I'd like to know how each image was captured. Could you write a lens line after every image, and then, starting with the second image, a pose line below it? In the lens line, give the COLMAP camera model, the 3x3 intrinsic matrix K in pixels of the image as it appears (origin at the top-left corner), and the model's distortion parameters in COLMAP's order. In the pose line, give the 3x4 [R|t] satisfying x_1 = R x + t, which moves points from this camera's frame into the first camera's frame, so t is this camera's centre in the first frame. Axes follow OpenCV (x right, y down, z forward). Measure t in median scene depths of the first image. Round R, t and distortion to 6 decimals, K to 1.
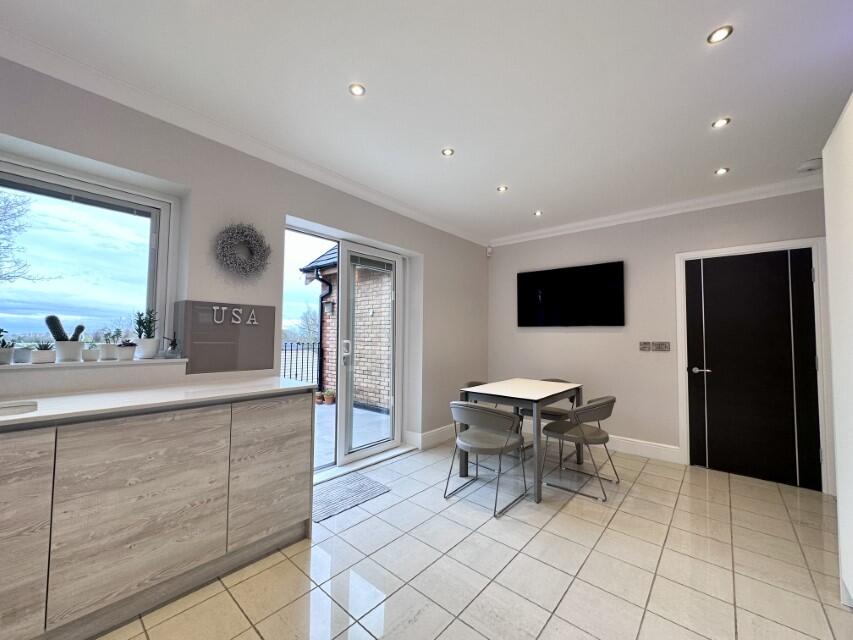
lens RADIAL K [[339.4, 0, 426.5], [0, 339.4, 320.0], [0, 0, 1]] dist [-0.001276, 0.000498]
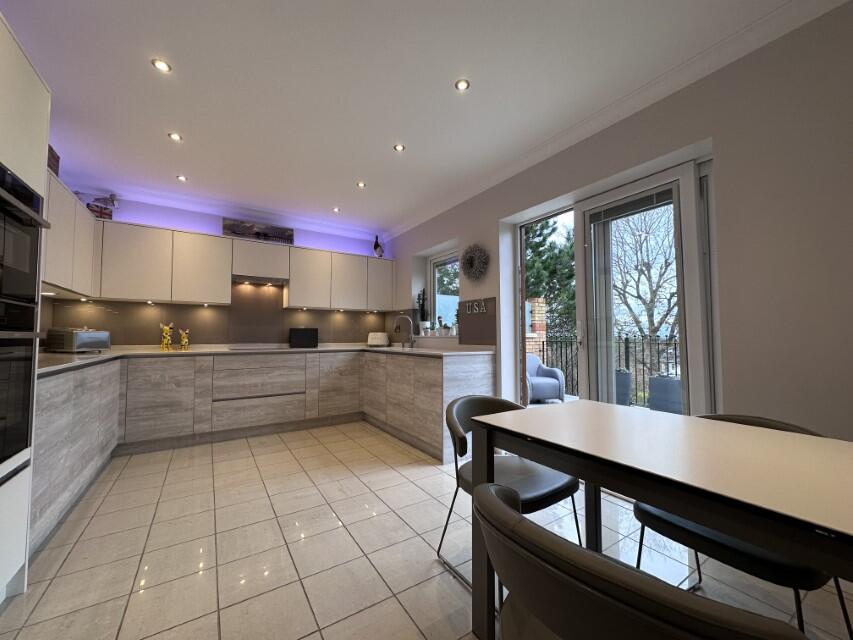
lens RADIAL K [[339.4, 0, 426.5], [0, 339.4, 320.0], [0, 0, 1]] dist [-0.001276, 0.000498]
pose [[-0.275065, -0.057142, -0.959726, 0.347874], [0.042166, 0.996555, -0.071420, 0.052850], [0.960501, -0.060113, -0.271707, 0.455520]]
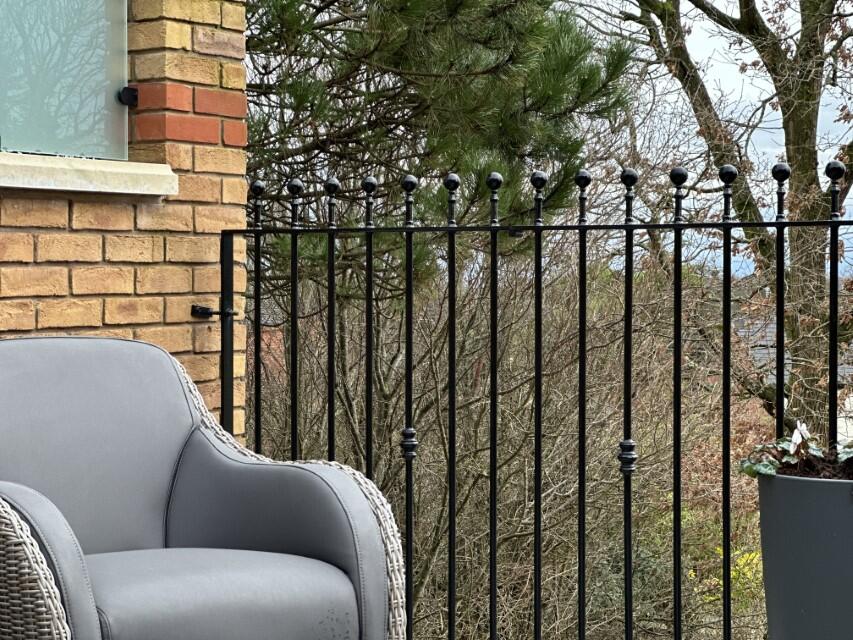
lens RADIAL K [[1905.5, 0, 426.5], [0, 1905.5, 320.0], [0, 0, 1]] dist [0.051065, 0.869165]
pose [[0.151483, 0.018243, -0.988292, -0.130836], [0.046818, 0.998575, 0.025609, 0.079693], [0.987351, -0.050149, 0.150413, 0.482924]]
